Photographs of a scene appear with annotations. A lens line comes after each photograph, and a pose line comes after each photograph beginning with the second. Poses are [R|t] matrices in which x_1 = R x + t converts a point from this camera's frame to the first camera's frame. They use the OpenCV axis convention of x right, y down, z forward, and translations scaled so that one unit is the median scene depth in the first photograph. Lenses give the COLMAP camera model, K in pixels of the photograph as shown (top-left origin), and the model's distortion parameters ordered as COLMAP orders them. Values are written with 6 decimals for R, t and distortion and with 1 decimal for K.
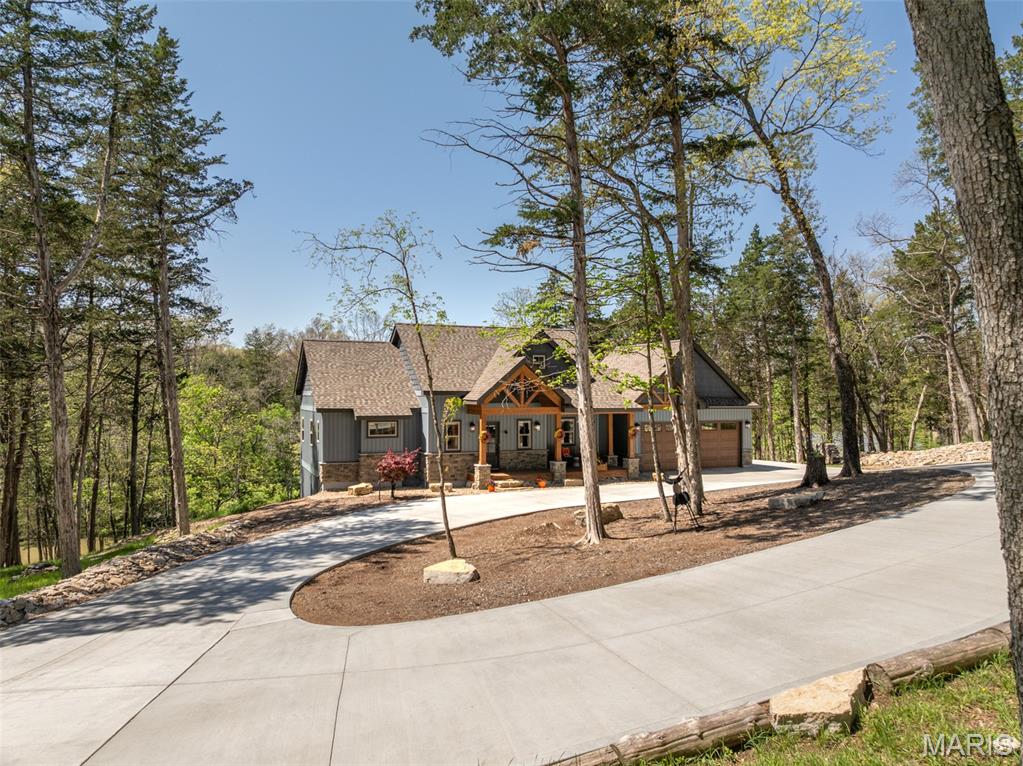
lens RADIAL K [[727.0, 0, 512.0], [0, 727.0, 385.8], [0, 0, 1]] dist [-0.025984, 0.007186]
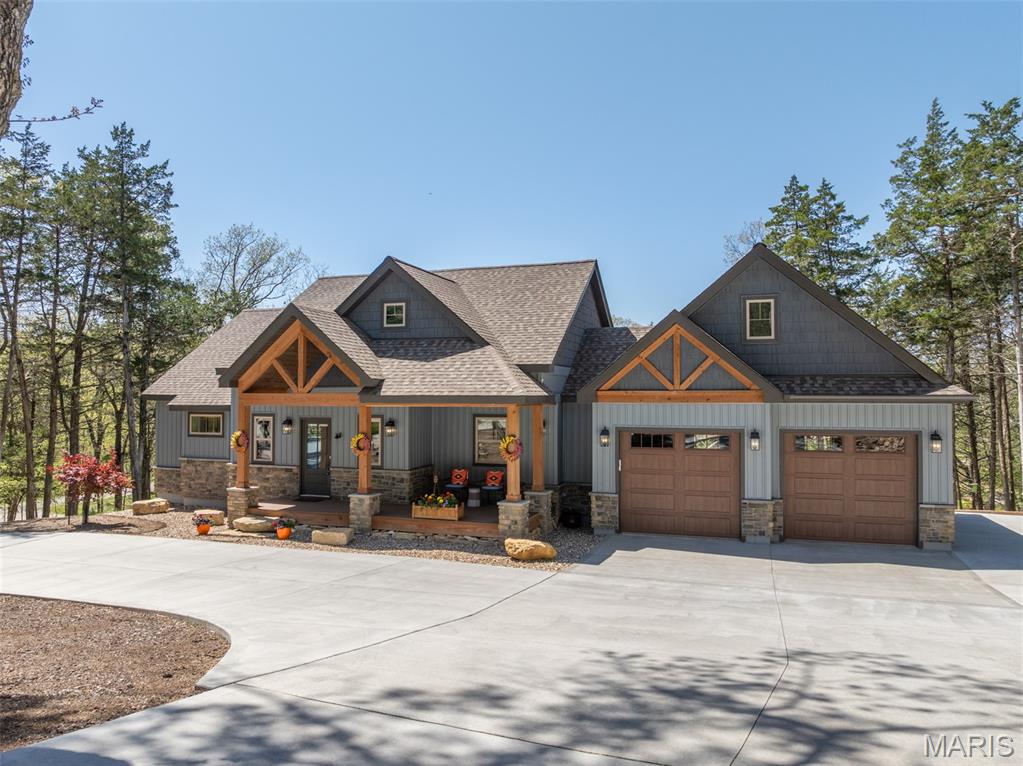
lens RADIAL K [[727.0, 0, 511.4], [0, 727.0, 382.4], [0, 0, 1]] dist [-0.025984, 0.007186]
pose [[0.743395, -0.009102, -0.668790, 0.422287], [0.010009, 0.999947, -0.002482, 0.019395], [0.668777, -0.004849, 0.743447, 0.558368]]
